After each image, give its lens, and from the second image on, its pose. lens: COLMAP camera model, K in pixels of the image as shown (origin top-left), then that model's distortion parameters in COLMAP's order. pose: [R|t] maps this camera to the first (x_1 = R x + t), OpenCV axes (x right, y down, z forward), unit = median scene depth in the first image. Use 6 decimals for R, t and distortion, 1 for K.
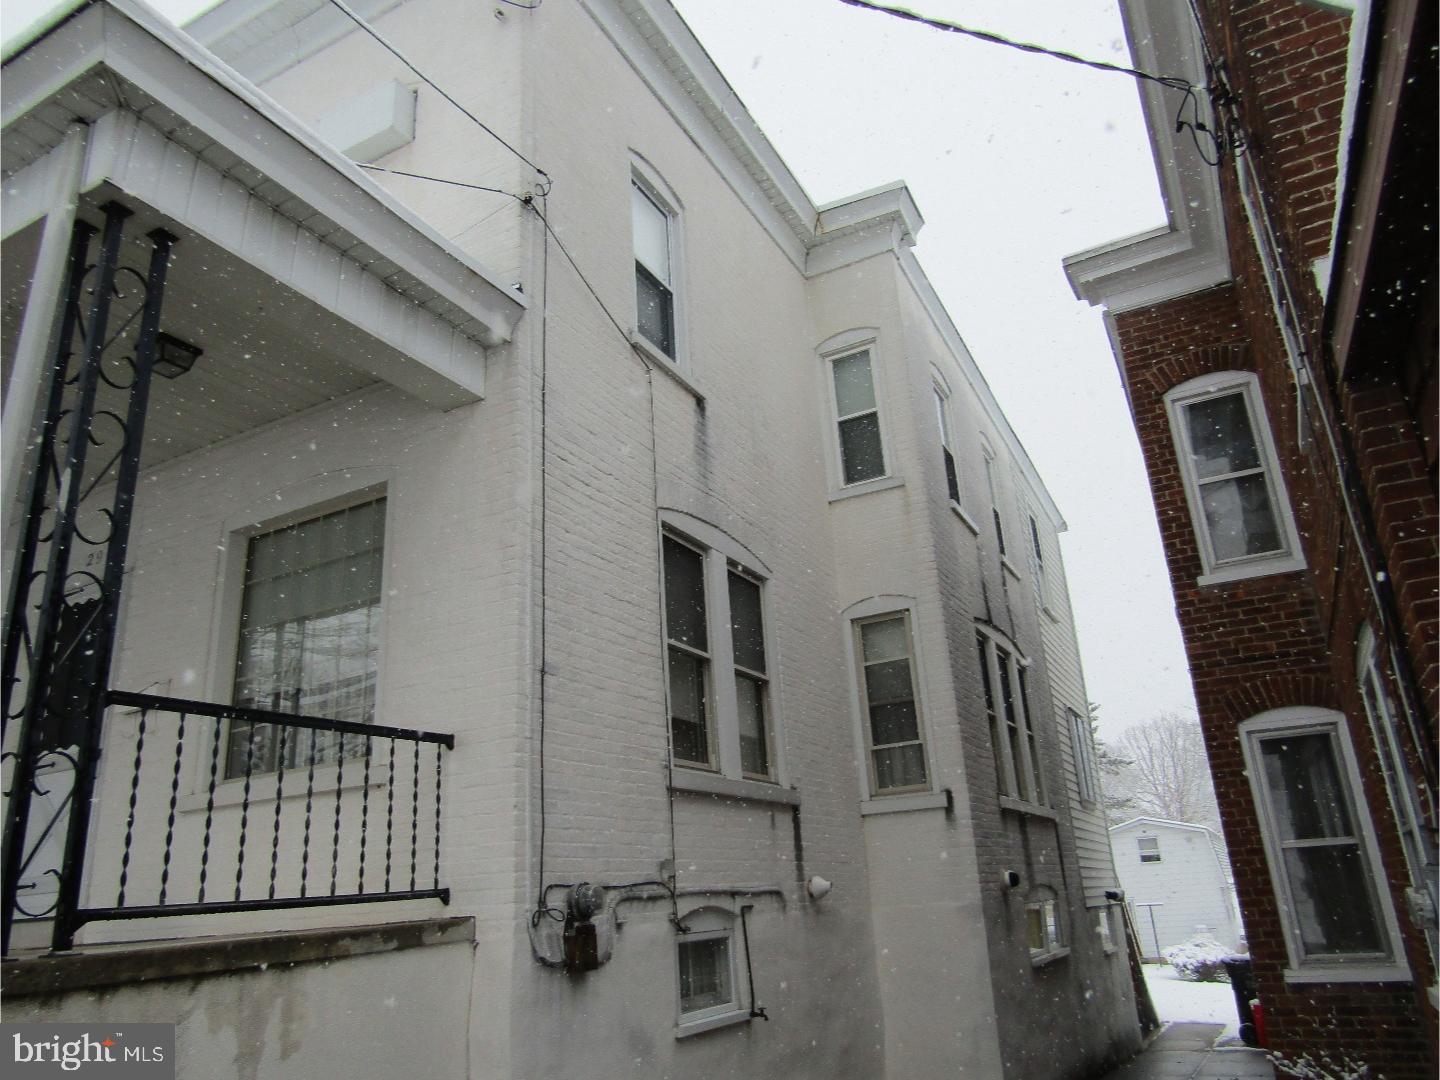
lens RADIAL K [[1017.6, 0, 730.7], [0, 1017.6, 535.7], [0, 0, 1]] dist [-0.014629, -0.001563]
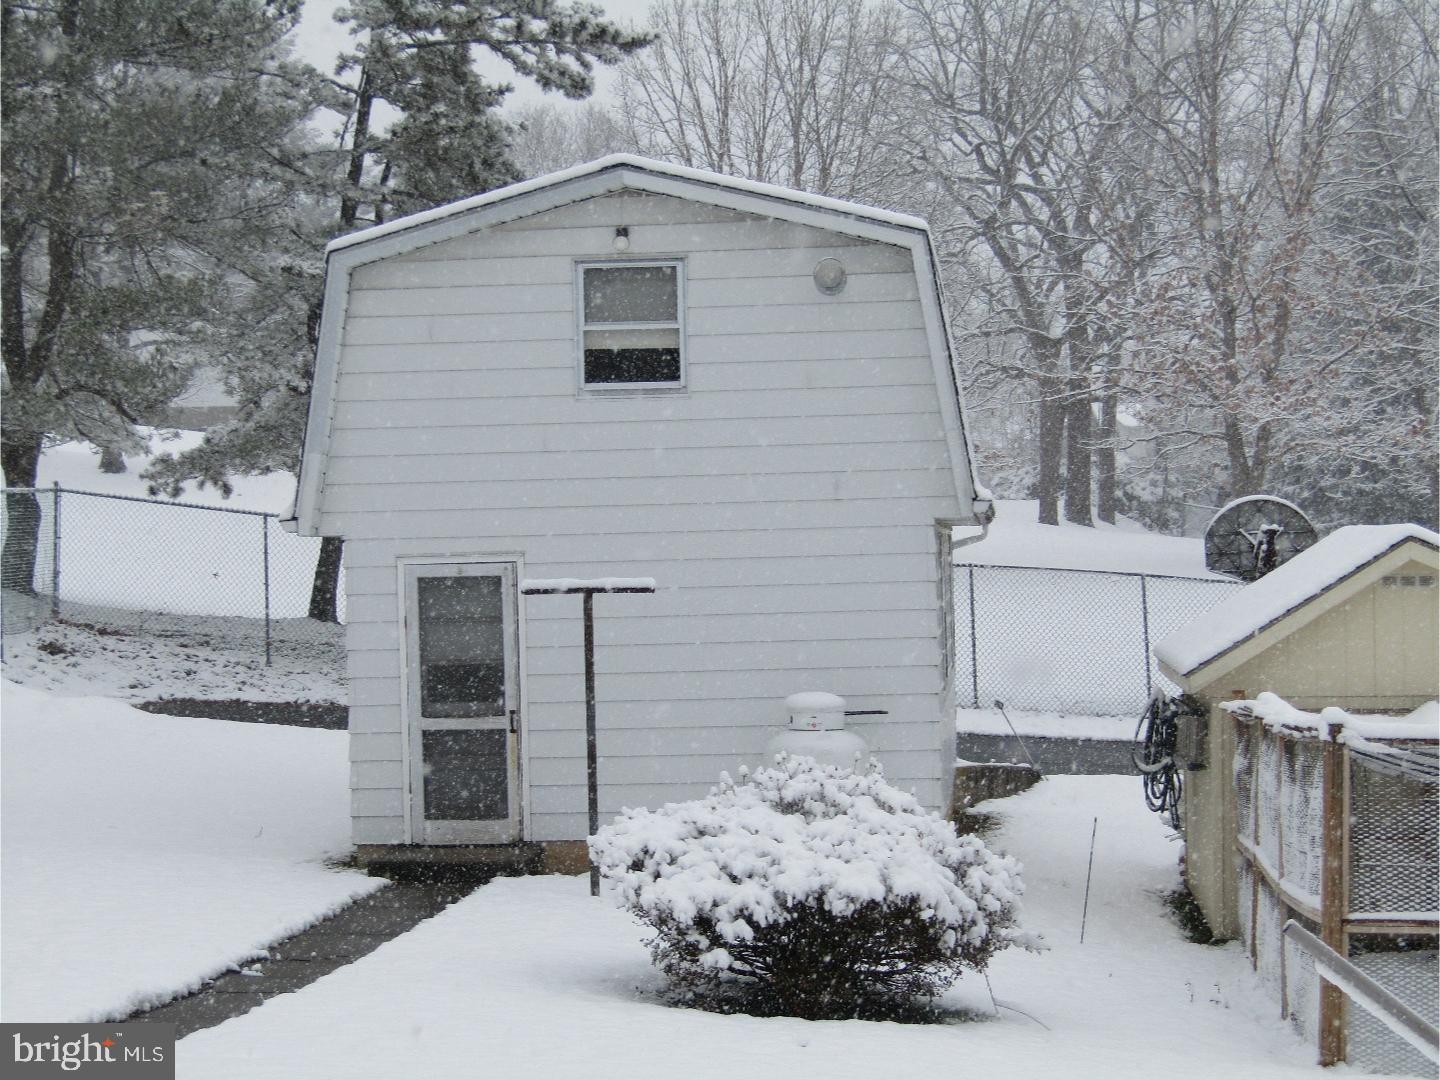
lens RADIAL K [[3307.0, 0, 720.0], [0, 3307.0, 540.0], [0, 0, 1]] dist [0.001037, -0.001480]
pose [[0.924669, 0.037119, 0.378959, 0.238403], [-0.157402, 0.943485, 0.291651, 0.202675], [-0.346716, -0.329330, 0.878254, 0.532590]]
